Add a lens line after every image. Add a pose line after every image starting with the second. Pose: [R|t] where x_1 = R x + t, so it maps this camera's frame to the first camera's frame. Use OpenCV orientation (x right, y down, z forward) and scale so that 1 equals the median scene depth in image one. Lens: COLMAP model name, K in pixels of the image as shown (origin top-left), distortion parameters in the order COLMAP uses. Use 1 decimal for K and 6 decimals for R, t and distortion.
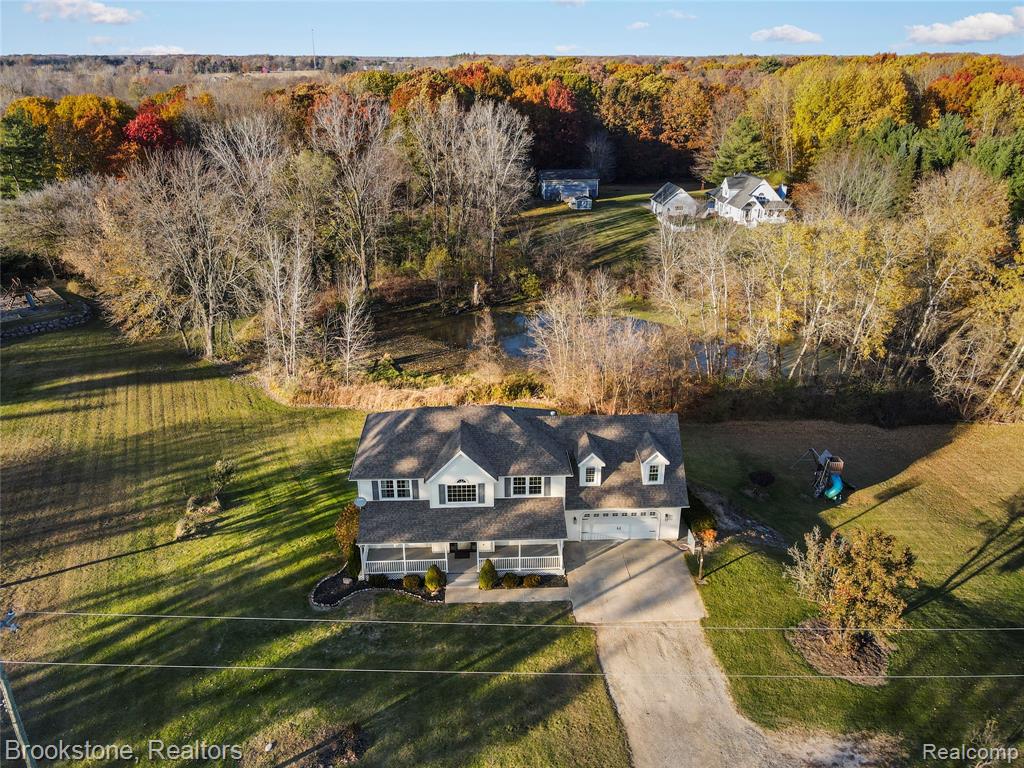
lens RADIAL K [[756.4, 0, 495.5], [0, 756.4, 376.8], [0, 0, 1]] dist [0.001493, 0.005406]
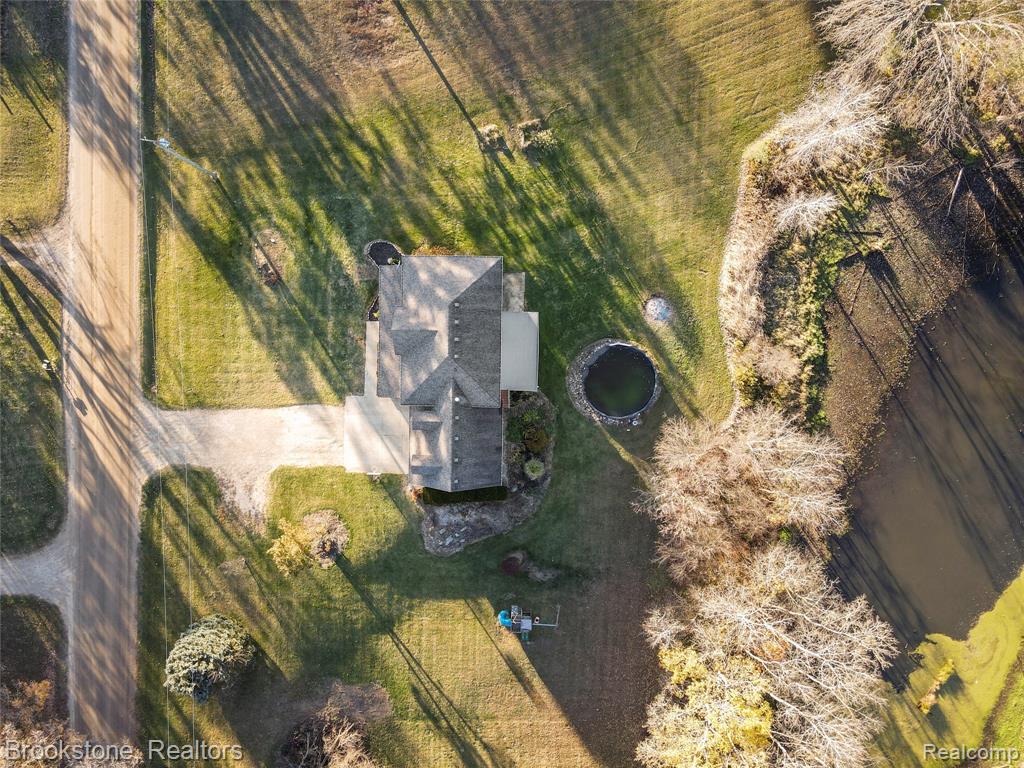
lens RADIAL K [[756.4, 0, 495.5], [0, 756.4, 376.8], [0, 0, 1]] dist [0.001493, 0.005406]
pose [[-0.049419, 0.998257, 0.032247, -0.012152], [-0.352995, -0.047660, 0.934411, -1.319057], [0.934319, 0.034794, 0.354735, 0.636766]]
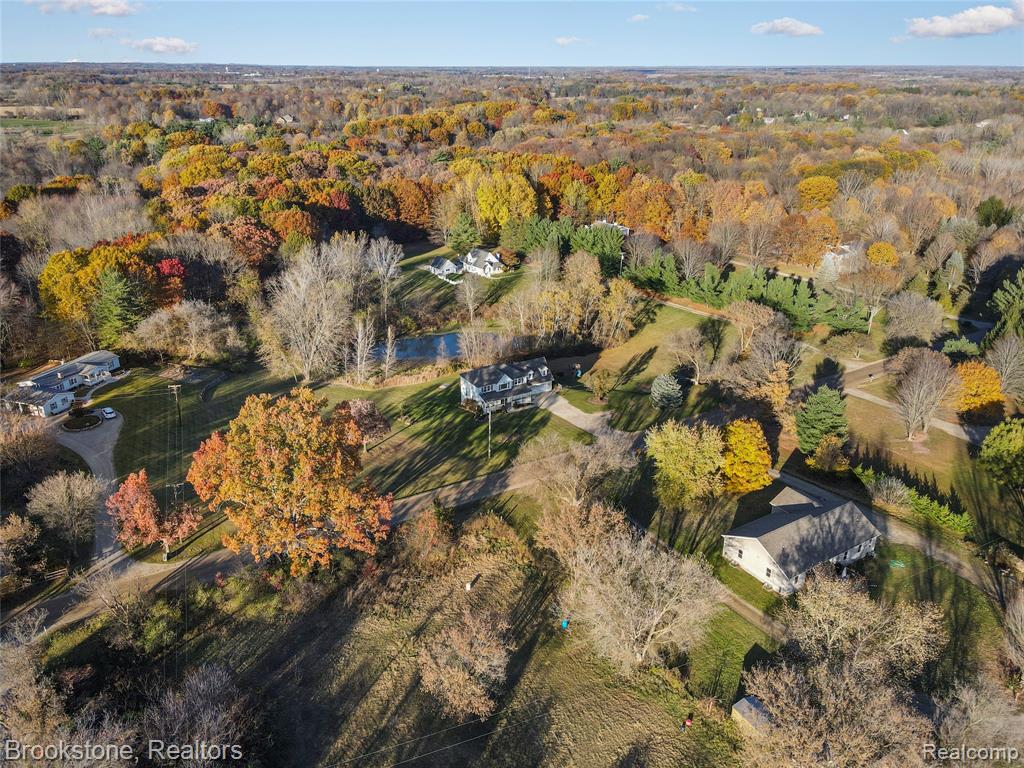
lens RADIAL K [[756.4, 0, 495.5], [0, 756.4, 376.8], [0, 0, 1]] dist [0.001493, 0.005406]
pose [[0.877250, -0.182071, 0.444165, -1.698115], [0.185392, 0.981991, 0.036376, -0.032858], [-0.442789, 0.050434, 0.895206, -2.268053]]
